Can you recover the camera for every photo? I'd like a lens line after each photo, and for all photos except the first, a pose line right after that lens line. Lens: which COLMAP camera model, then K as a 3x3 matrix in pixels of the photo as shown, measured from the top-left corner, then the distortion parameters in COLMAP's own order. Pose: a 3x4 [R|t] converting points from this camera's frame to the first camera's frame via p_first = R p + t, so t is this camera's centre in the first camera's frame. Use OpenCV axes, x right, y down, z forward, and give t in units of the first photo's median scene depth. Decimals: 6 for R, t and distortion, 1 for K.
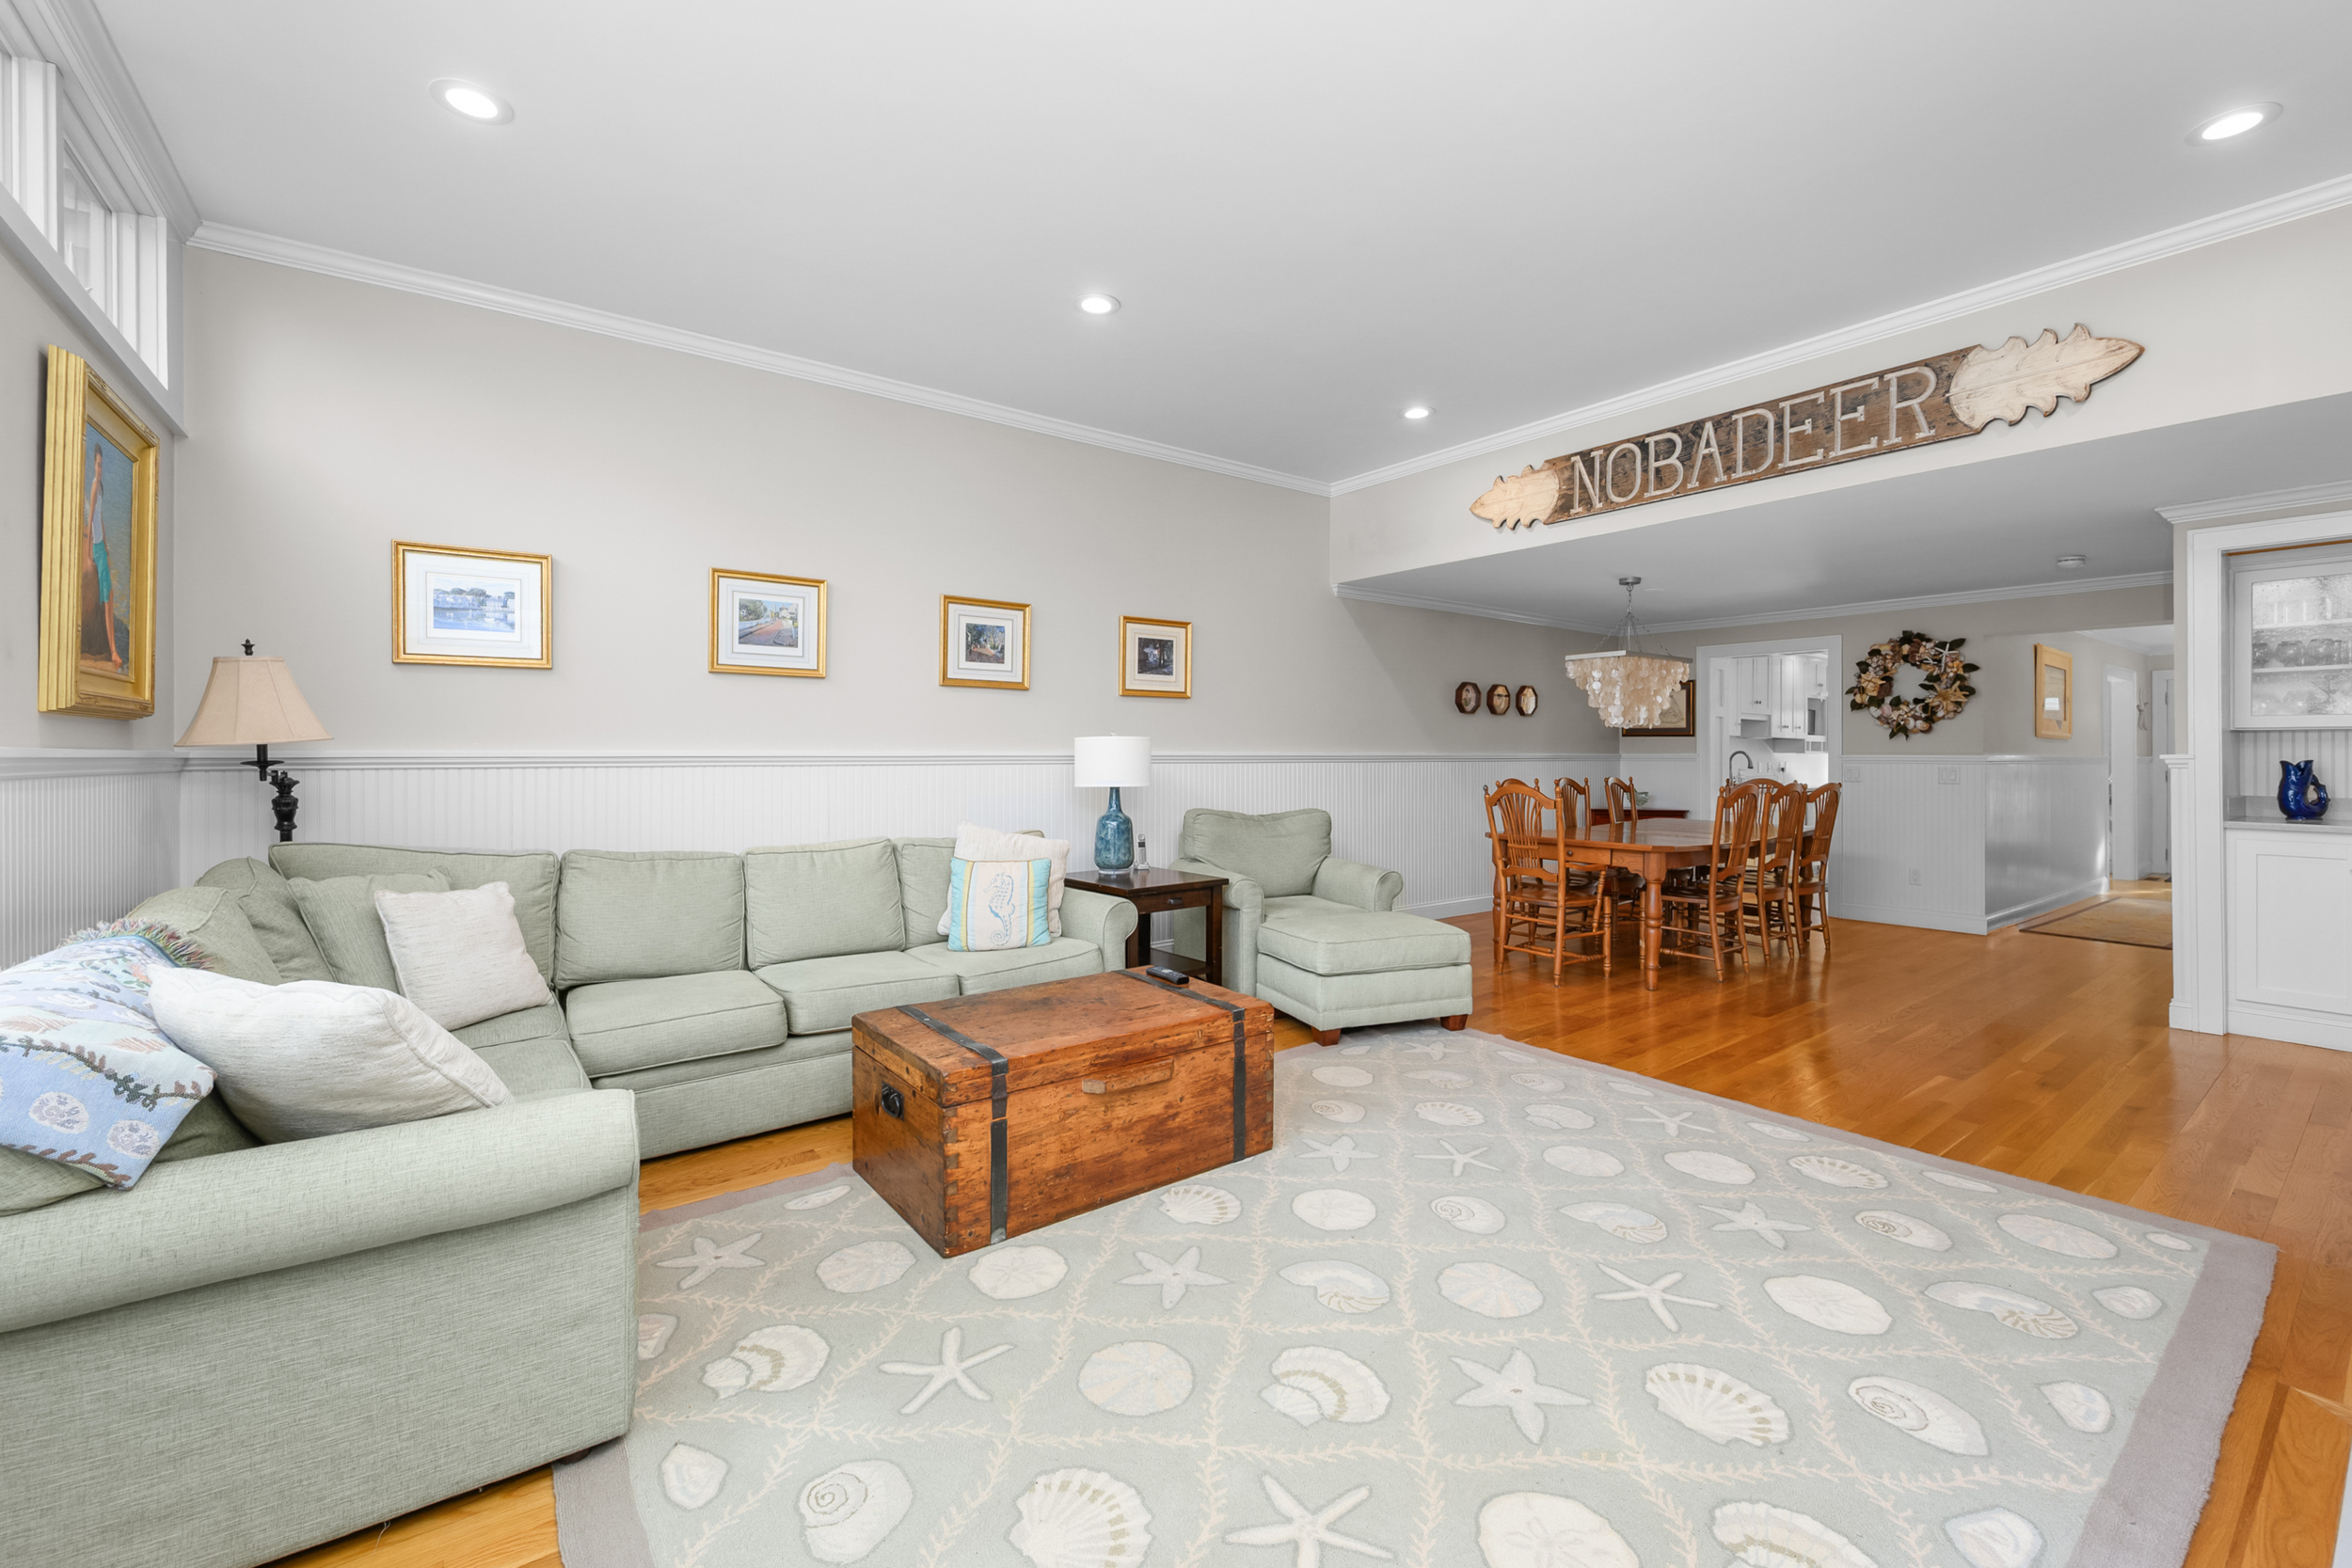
lens RADIAL K [[968.1, 0, 1183.5], [0, 968.1, 771.9], [0, 0, 1]] dist [0.002177, 0.000145]
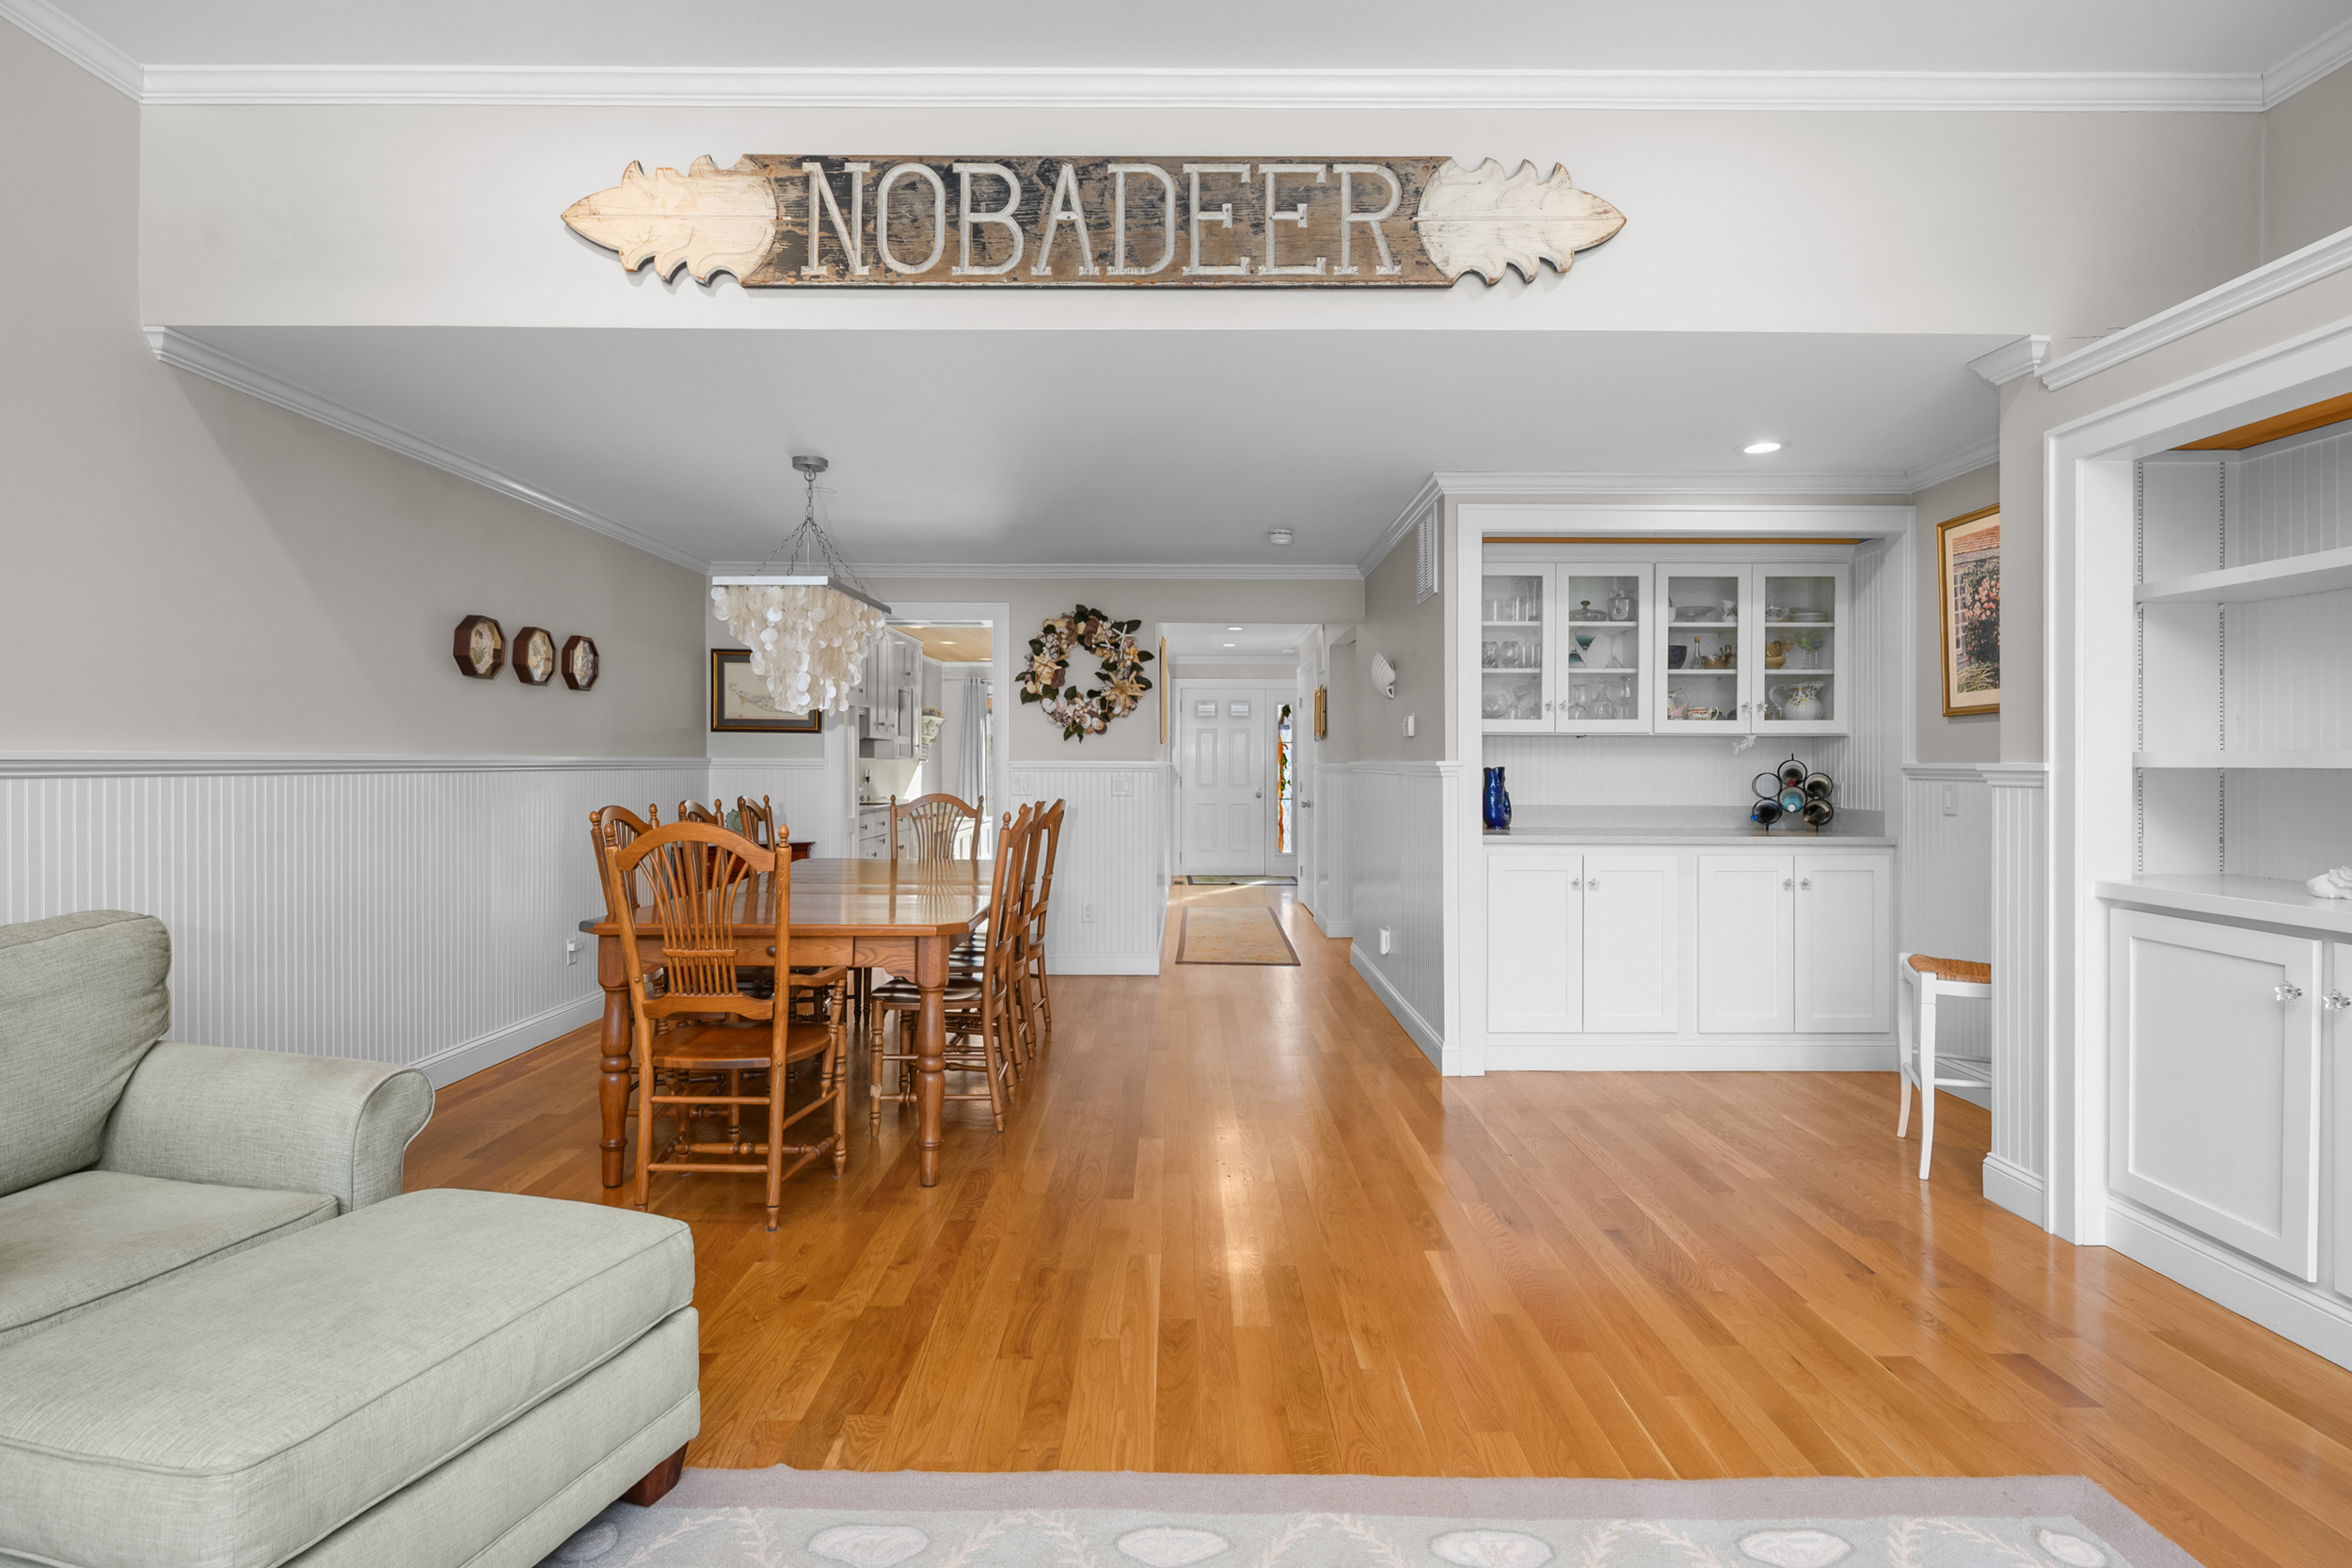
lens RADIAL K [[1168.5, 0, 1176.1], [0, 1168.5, 763.8], [0, 0, 1]] dist [-0.003173, -0.000465]
pose [[0.606723, 0.000013, 0.794913, 0.042799], [0.011226, 0.999900, -0.008584, -0.008607], [-0.794834, 0.014132, 0.606663, 0.529744]]
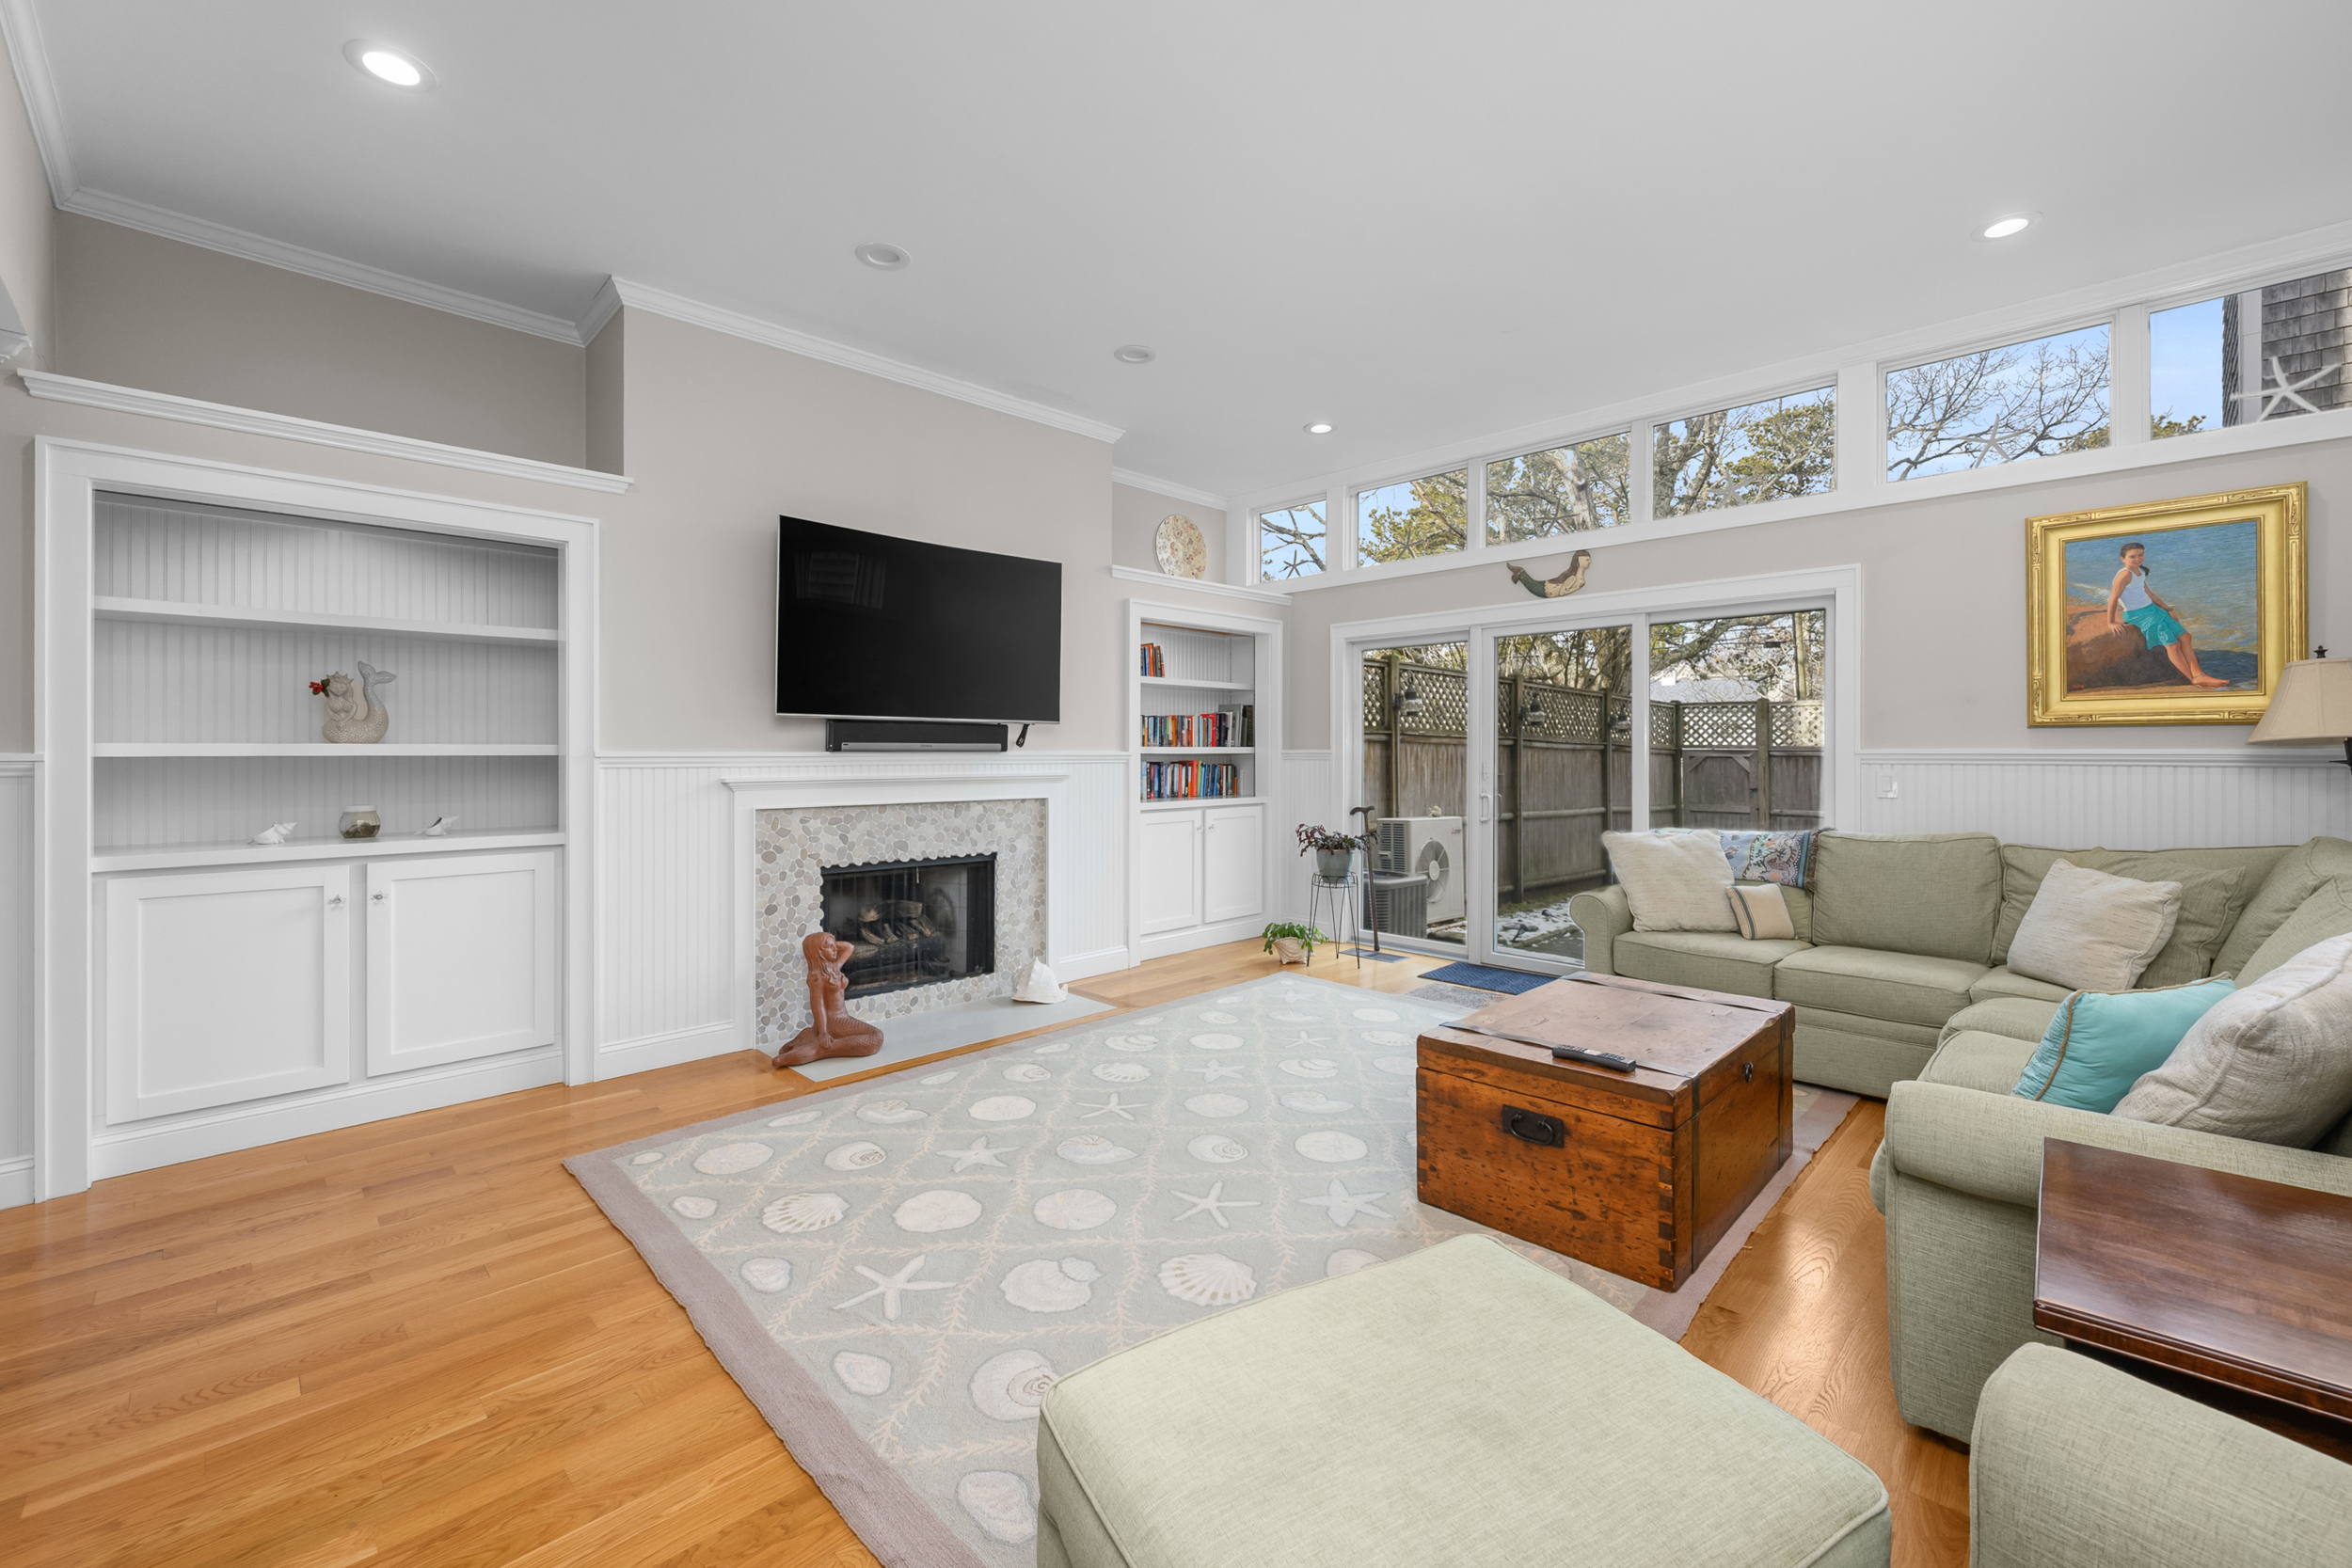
lens RADIAL K [[966.1, 0, 1180.5], [0, 966.1, 749.5], [0, 0, 1]] dist [0.000359, 0.000079]
pose [[-0.991426, -0.000239, -0.130673, 0.275773], [-0.002337, 0.999871, 0.015905, -0.022285], [0.130652, 0.016074, -0.991298, 1.203476]]
